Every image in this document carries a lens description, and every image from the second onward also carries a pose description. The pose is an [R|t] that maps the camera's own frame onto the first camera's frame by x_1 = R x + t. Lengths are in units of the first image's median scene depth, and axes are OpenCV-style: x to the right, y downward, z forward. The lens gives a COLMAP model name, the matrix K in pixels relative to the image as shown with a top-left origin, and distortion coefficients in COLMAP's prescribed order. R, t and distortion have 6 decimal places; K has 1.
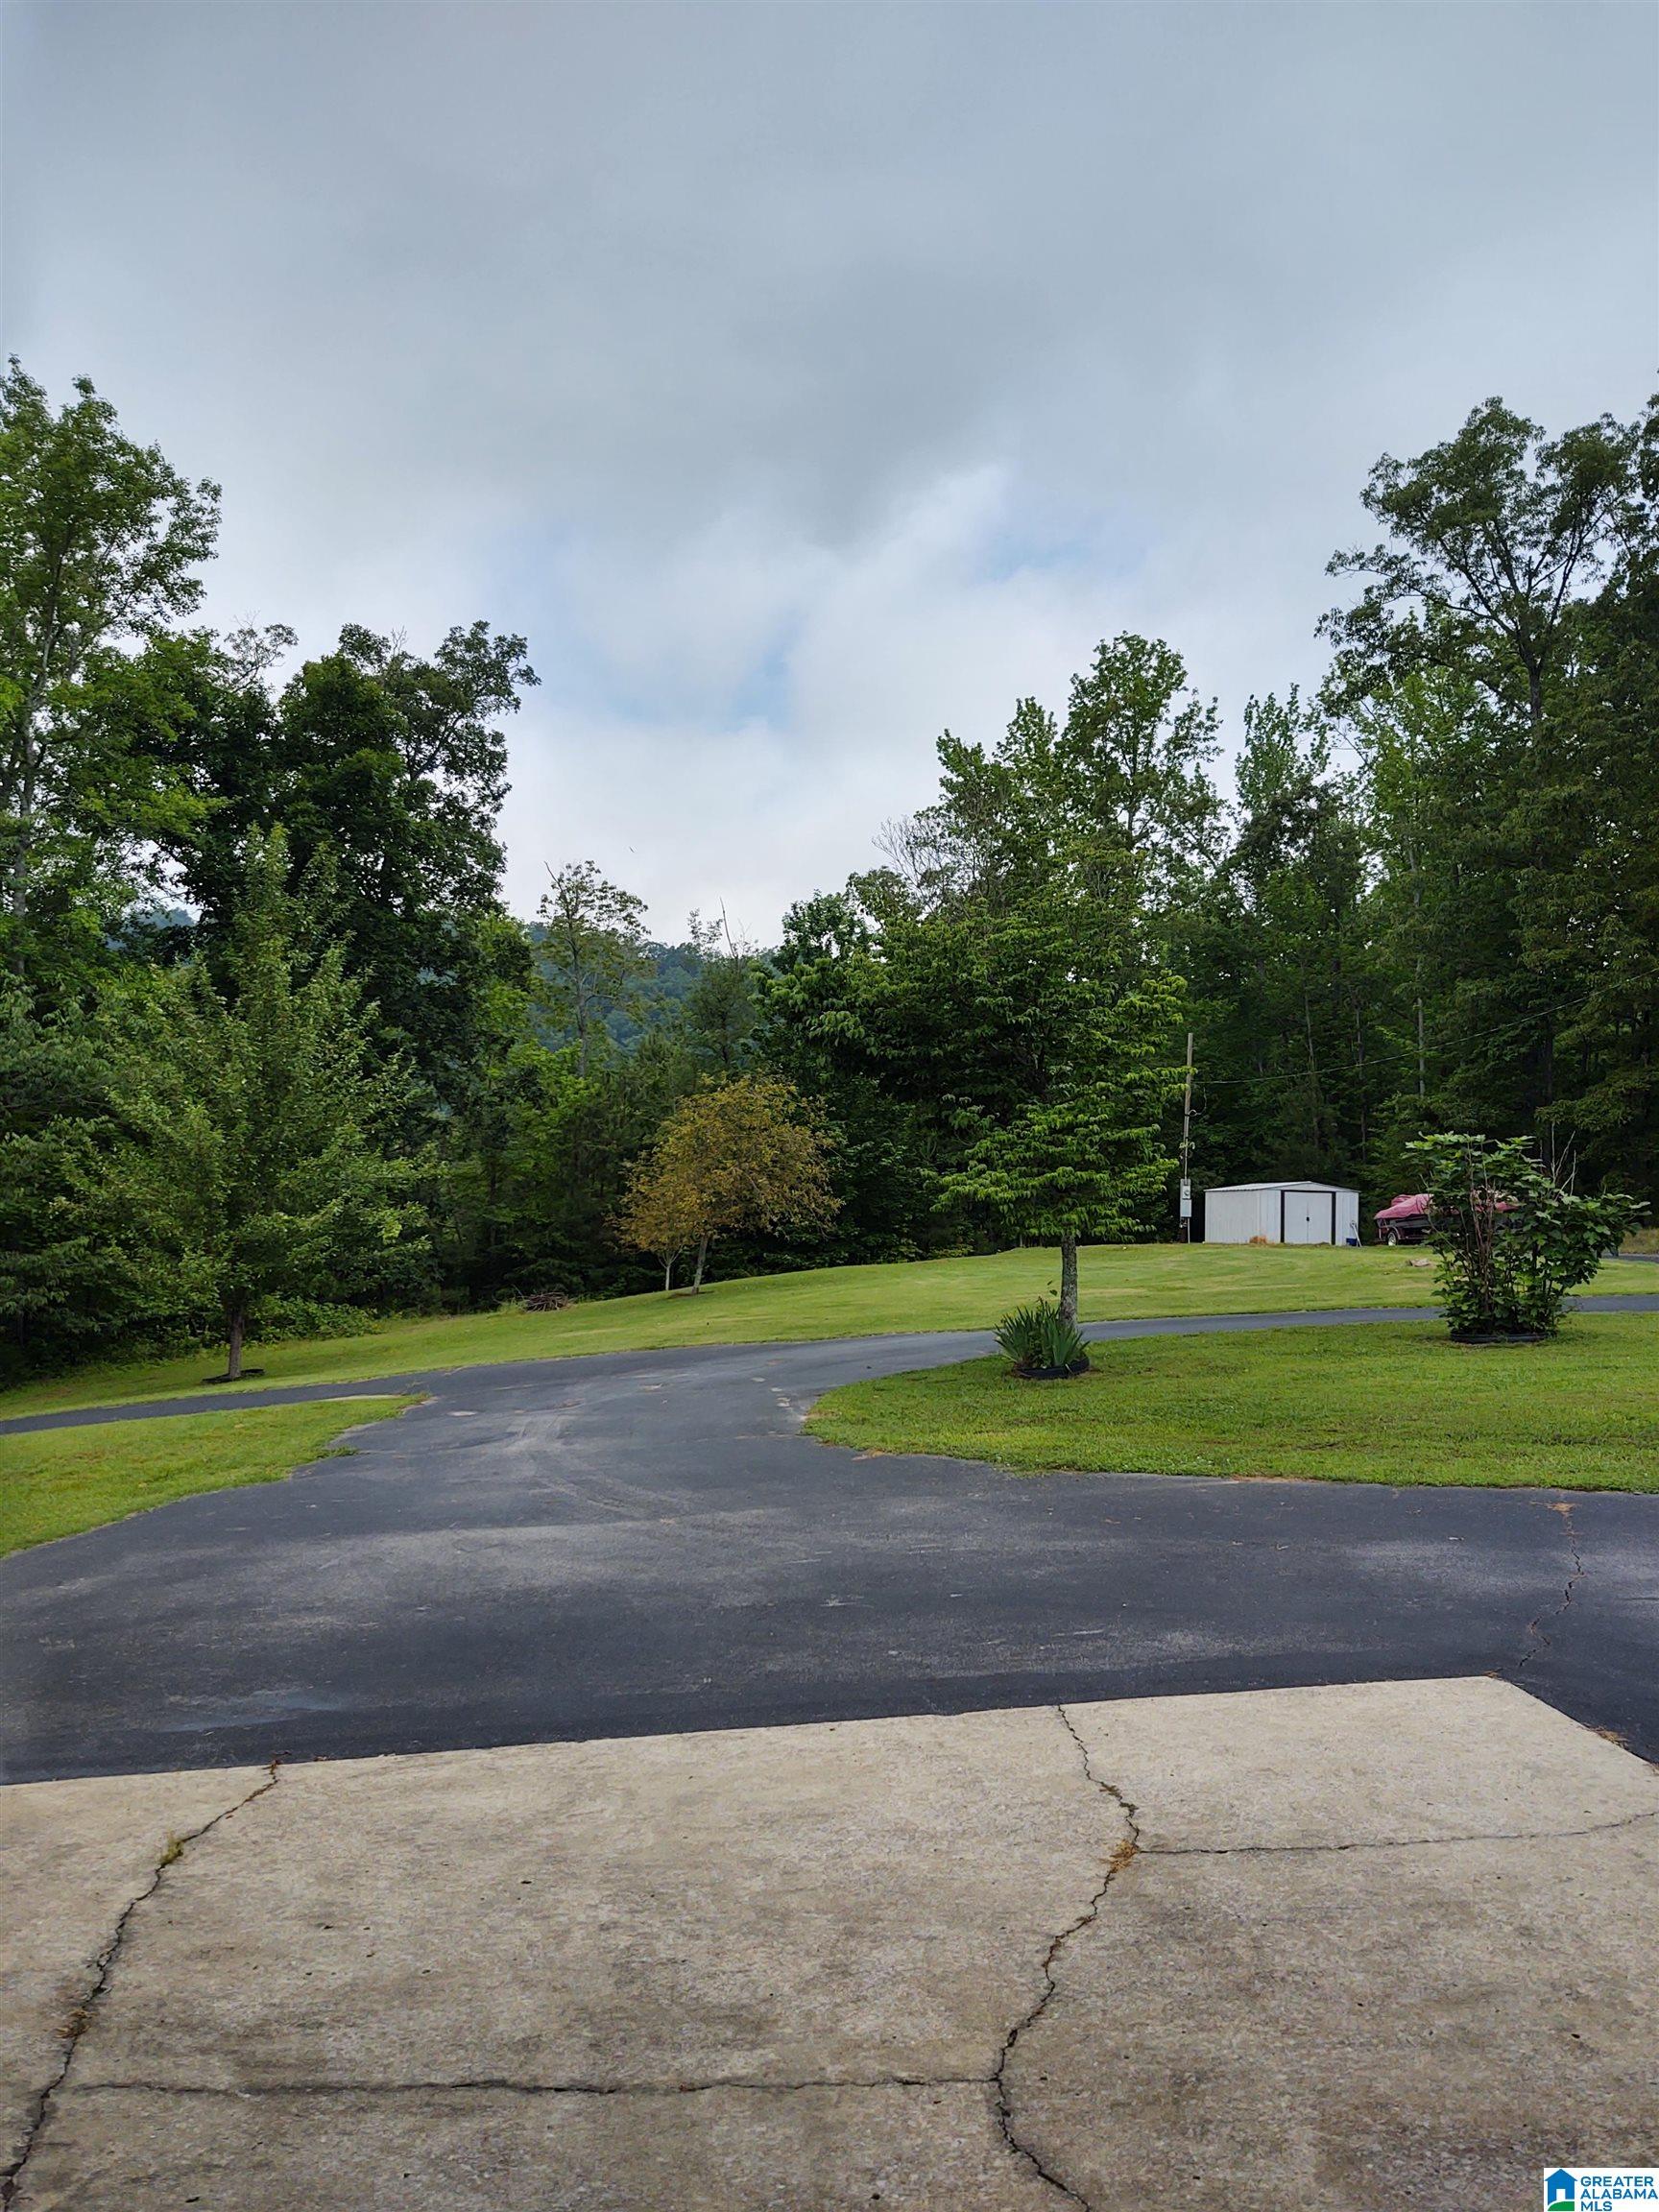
lens RADIAL K [[1741.3, 0, 814.0], [0, 1741.3, 1105.2], [0, 0, 1]] dist [0.001943, -0.000131]
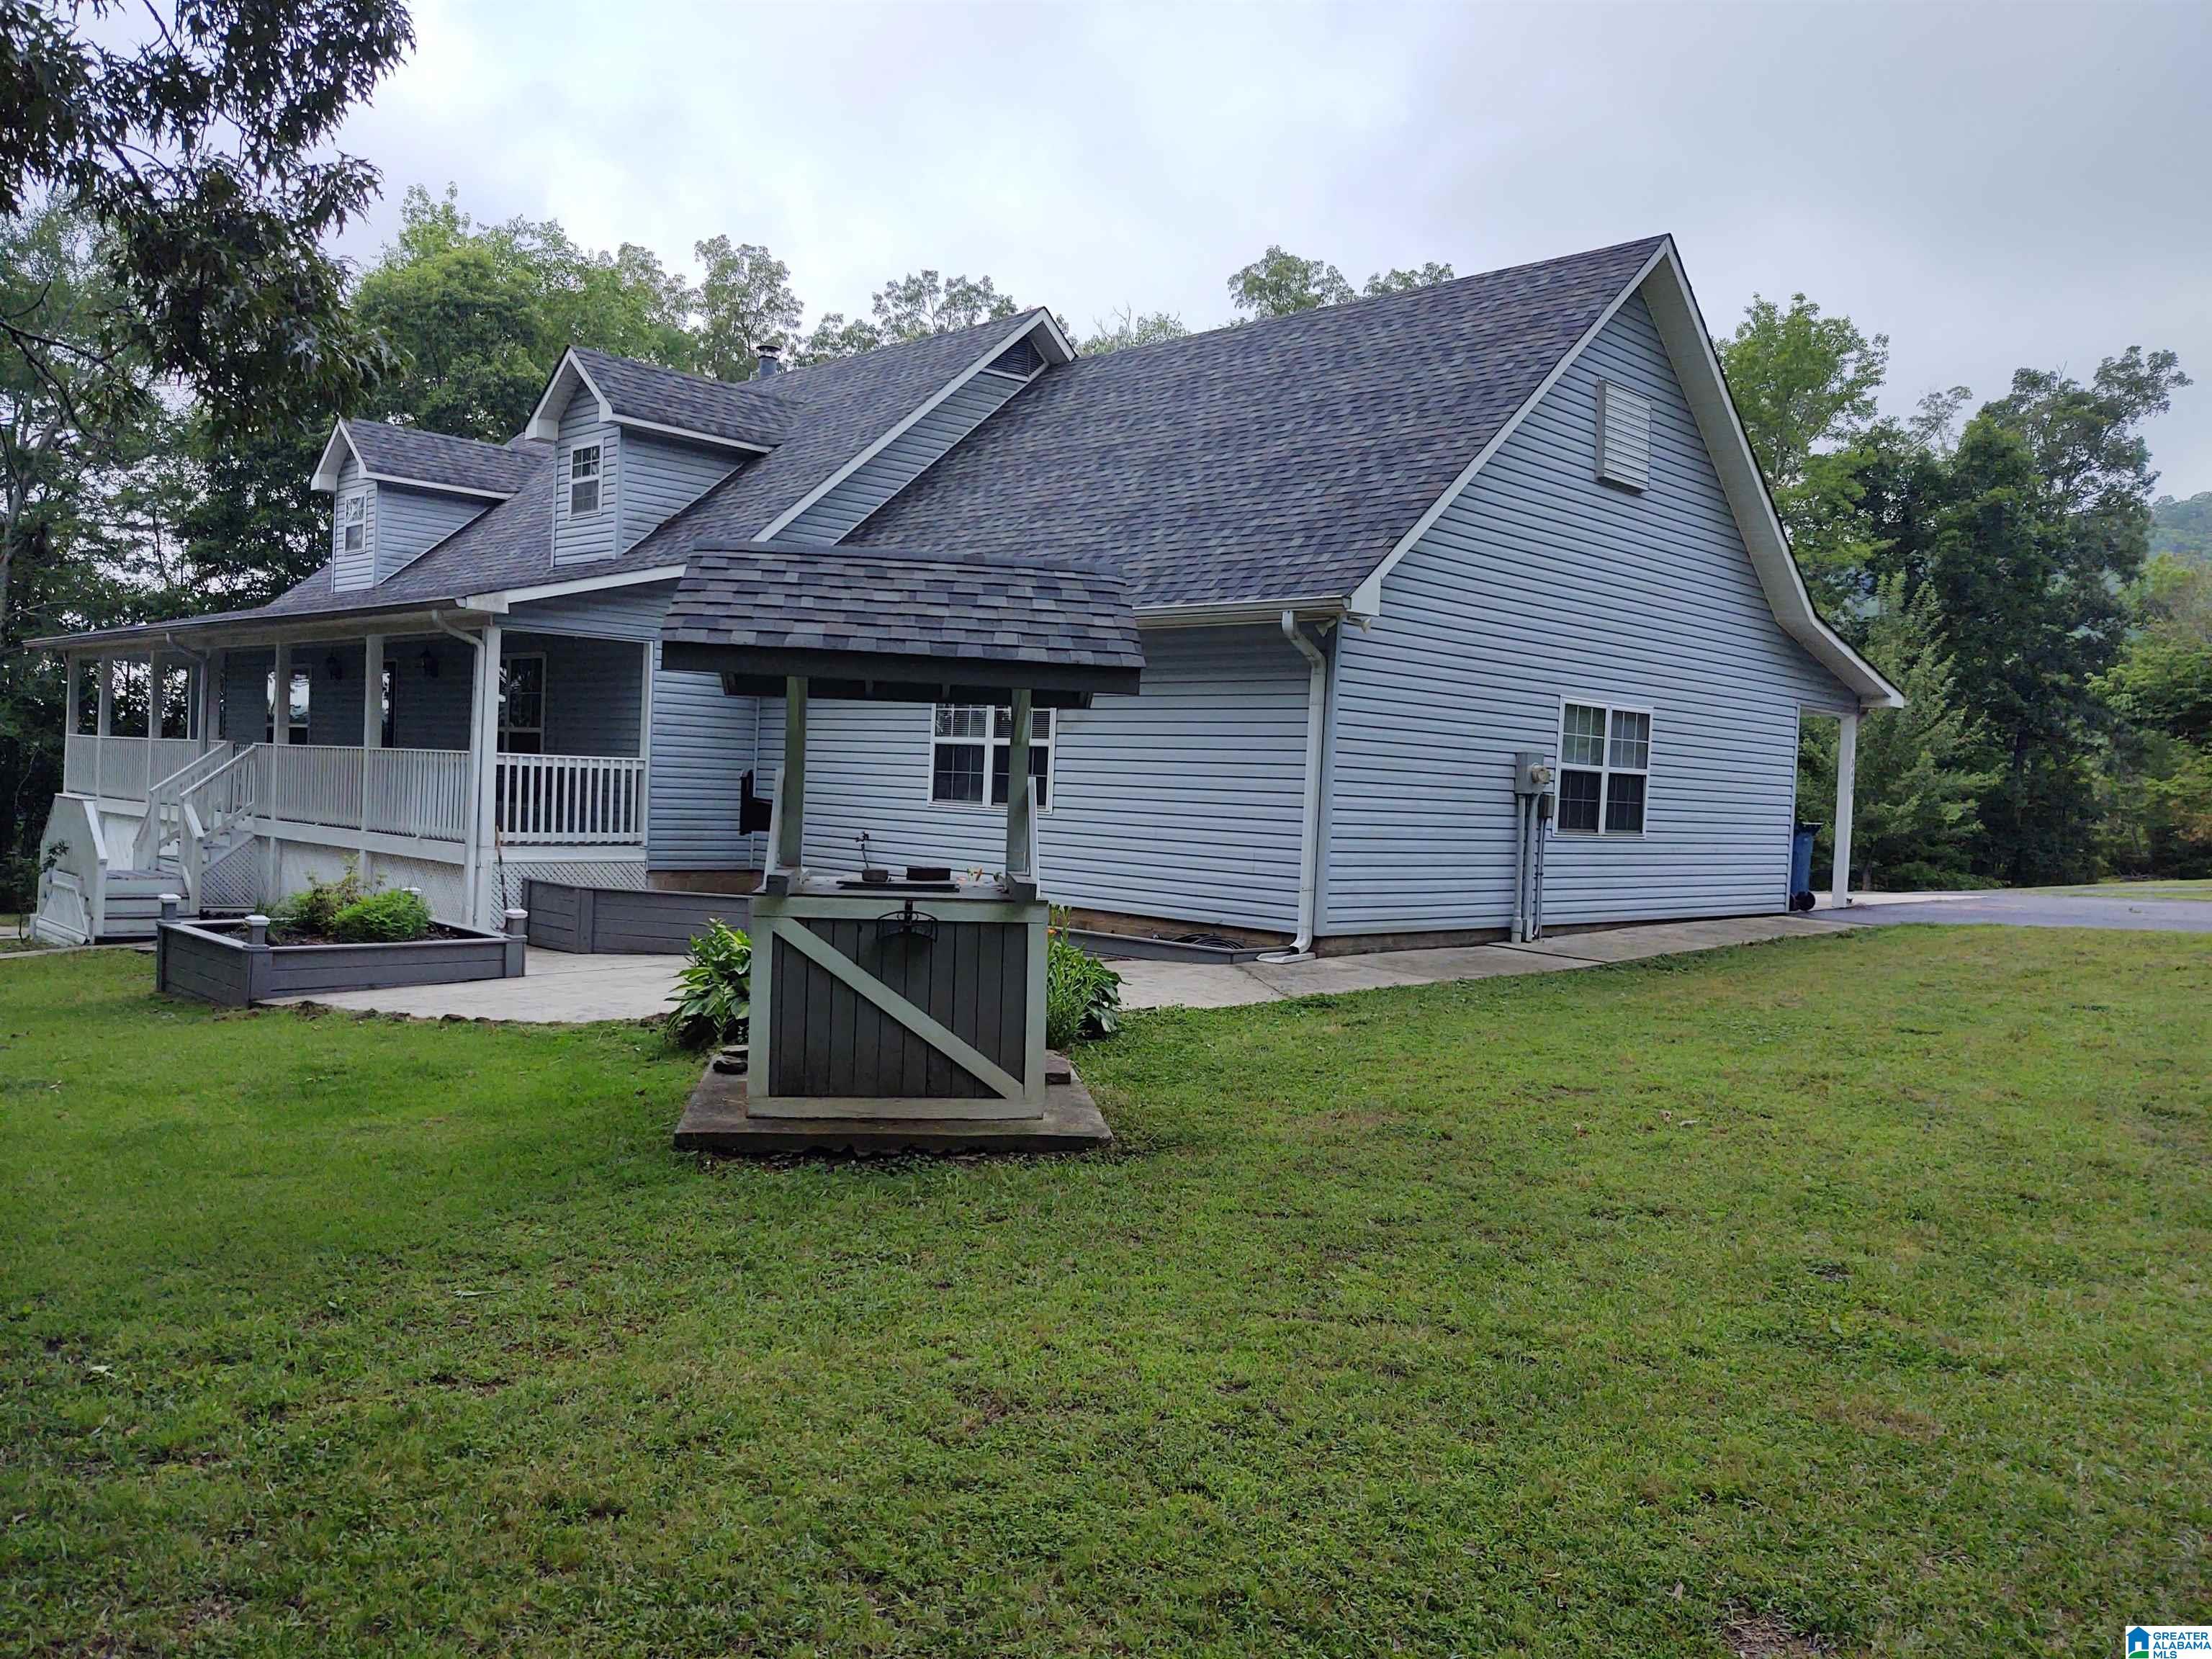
lens RADIAL K [[1741.3, 0, 1093.6], [0, 1741.3, 824.7], [0, 0, 1]] dist [0.001943, -0.000131]
pose [[0.658831, 0.027818, -0.751776, 0.294171], [0.023761, 0.998048, 0.057754, -0.022821], [0.751915, -0.055913, 0.656884, -0.454225]]
